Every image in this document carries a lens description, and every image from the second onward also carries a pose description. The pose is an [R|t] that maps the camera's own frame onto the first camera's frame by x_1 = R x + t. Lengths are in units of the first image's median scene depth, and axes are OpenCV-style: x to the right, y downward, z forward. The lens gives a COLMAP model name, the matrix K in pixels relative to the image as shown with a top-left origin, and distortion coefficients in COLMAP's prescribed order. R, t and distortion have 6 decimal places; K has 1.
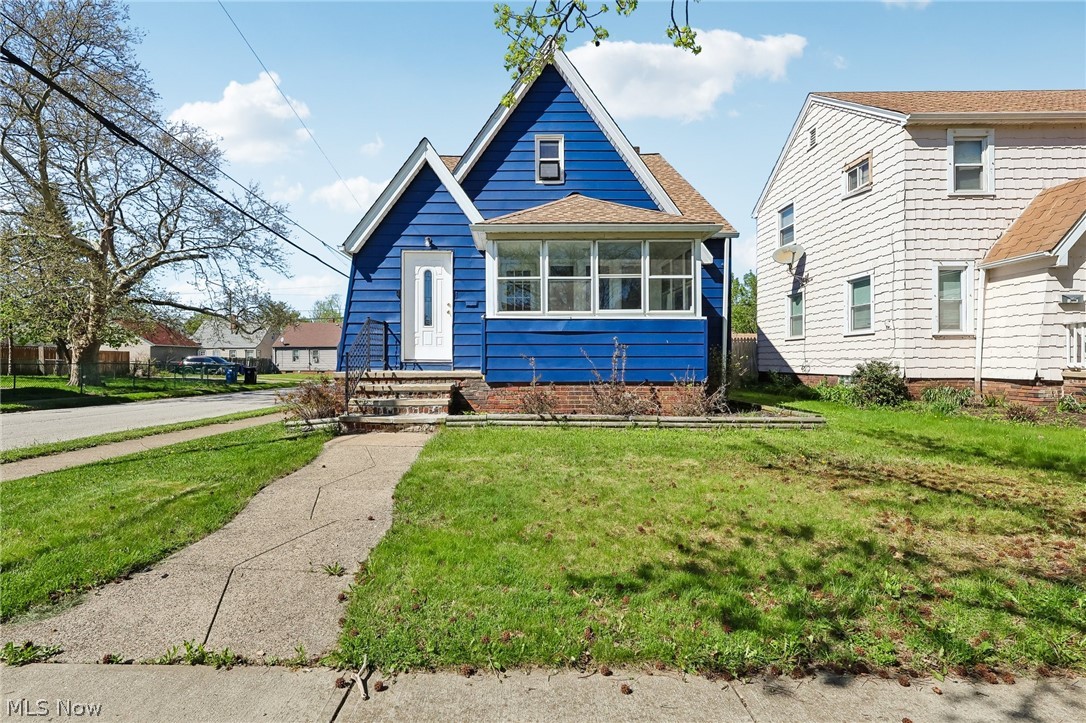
lens RADIAL K [[508.2, 0, 538.7], [0, 508.2, 365.0], [0, 0, 1]] dist [-0.002479, 0.002163]
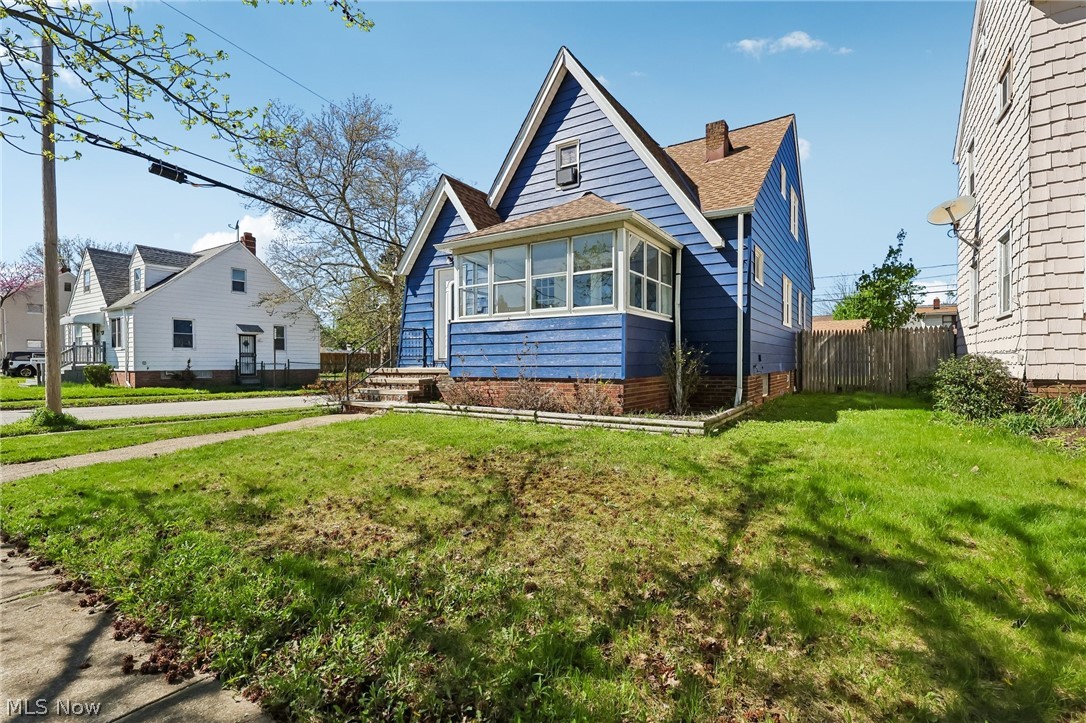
lens RADIAL K [[508.2, 0, 549.1], [0, 508.2, 365.5], [0, 0, 1]] dist [-0.002479, 0.002163]
pose [[0.845309, -0.001607, -0.534275, 0.632205], [0.002778, 0.999995, 0.001386, 0.005108], [0.534270, -0.002656, 0.845310, 0.113954]]
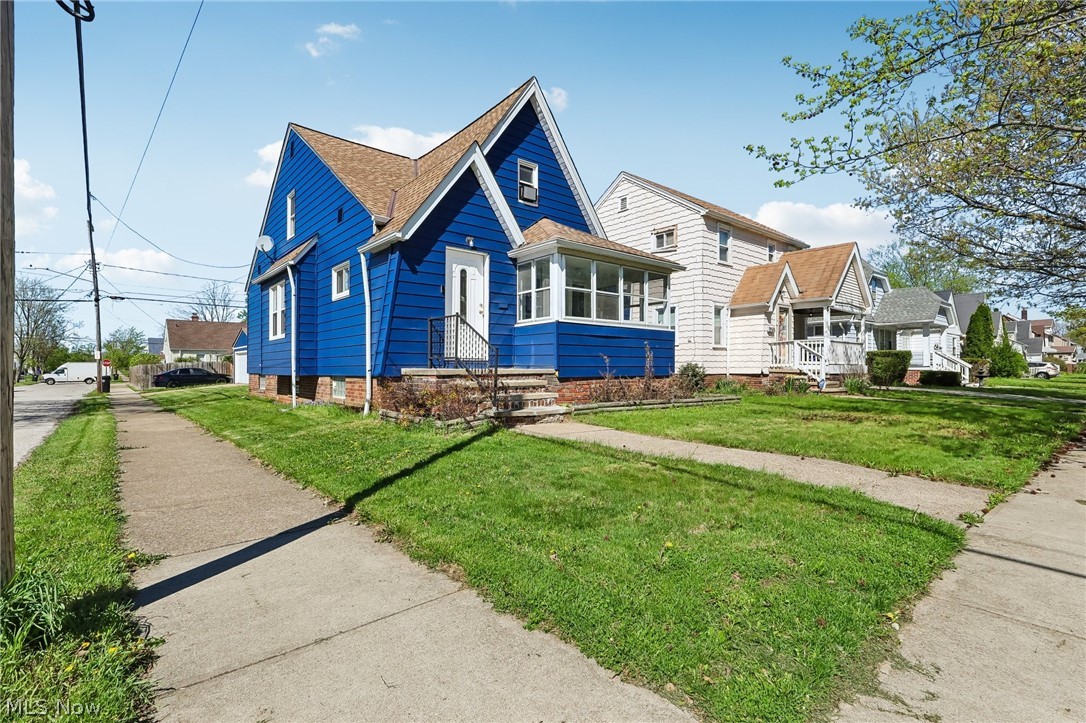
lens RADIAL K [[508.2, 0, 539.3], [0, 508.2, 361.0], [0, 0, 1]] dist [-0.002479, 0.002163]
pose [[0.761320, 0.009450, 0.648307, -0.762897], [0.007660, 0.999693, -0.023568, 0.020283], [-0.648331, 0.022909, 0.761014, 0.144150]]
